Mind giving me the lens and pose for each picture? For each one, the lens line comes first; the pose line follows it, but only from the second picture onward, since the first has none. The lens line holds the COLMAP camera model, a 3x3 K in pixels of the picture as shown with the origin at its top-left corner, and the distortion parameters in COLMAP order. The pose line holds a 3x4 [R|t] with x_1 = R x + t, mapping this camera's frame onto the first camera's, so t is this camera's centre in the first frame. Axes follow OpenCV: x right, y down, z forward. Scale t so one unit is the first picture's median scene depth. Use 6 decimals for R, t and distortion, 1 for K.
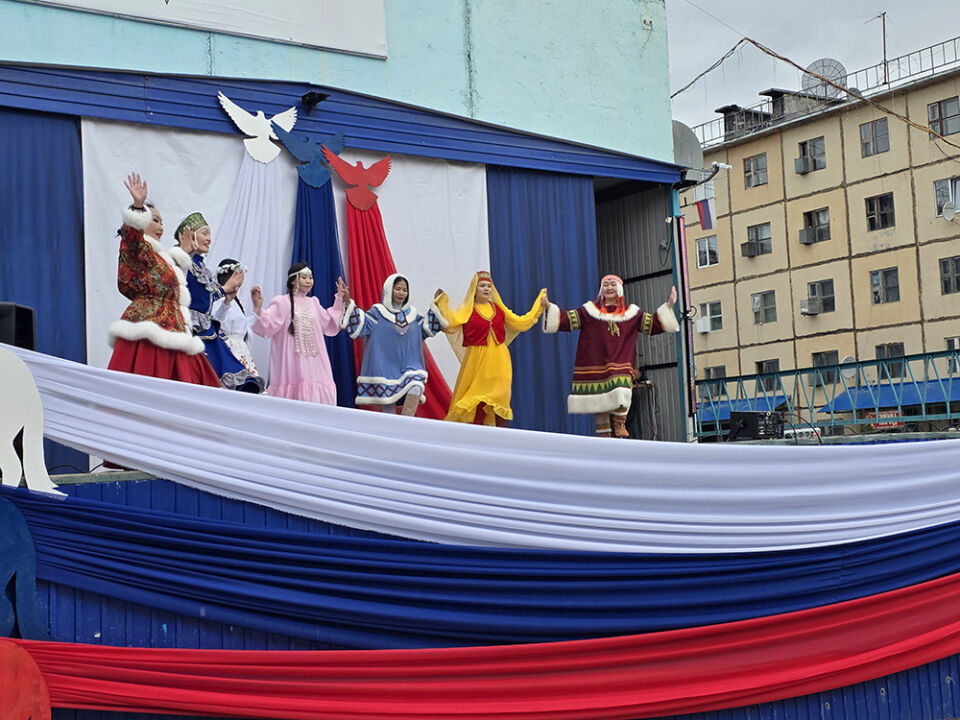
lens RADIAL K [[1282.3, 0, 480.0], [0, 1282.3, 360.0], [0, 0, 1]] dist [0.064836, -0.074088]
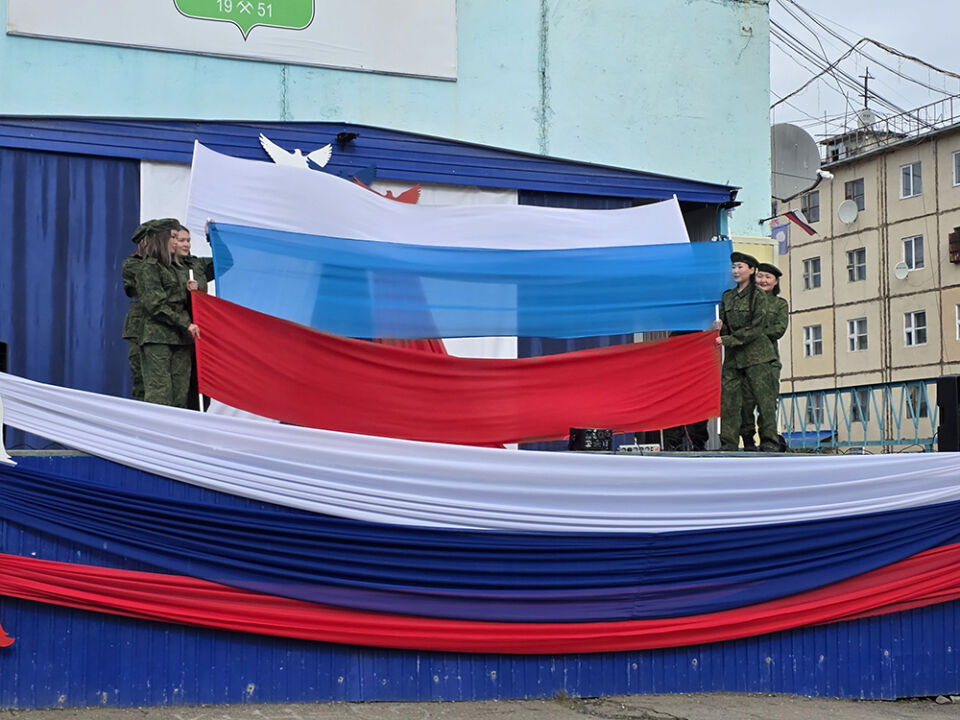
lens RADIAL K [[1609.3, 0, 480.0], [0, 1609.3, 360.0], [0, 0, 1]] dist [0.091545, 0.051116]
pose [[0.978464, 0.033301, -0.203715, 0.061771], [-0.031392, 0.999428, 0.012598, -0.006264], [0.204018, -0.005932, 0.978949, -0.080391]]
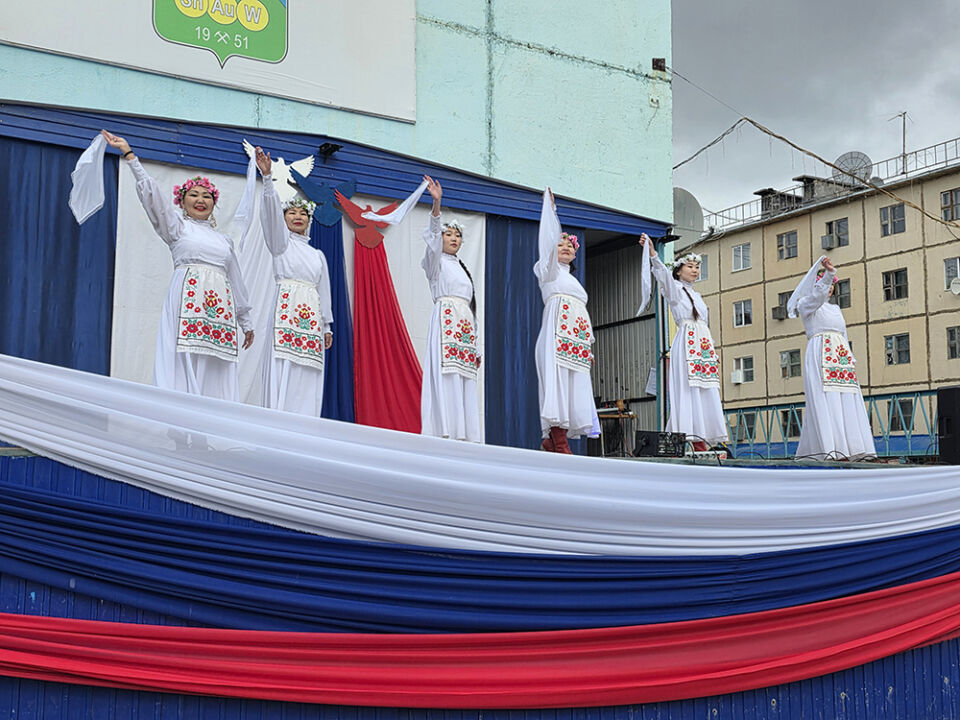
lens RADIAL K [[1082.6, 0, 480.0], [0, 1082.6, 360.0], [0, 0, 1]] dist [0.055203, -0.028141]
pose [[0.996244, 0.043395, -0.074928, 0.018754], [-0.046099, 0.998332, -0.034746, 0.002670], [0.073296, 0.038069, 0.996583, 0.011468]]
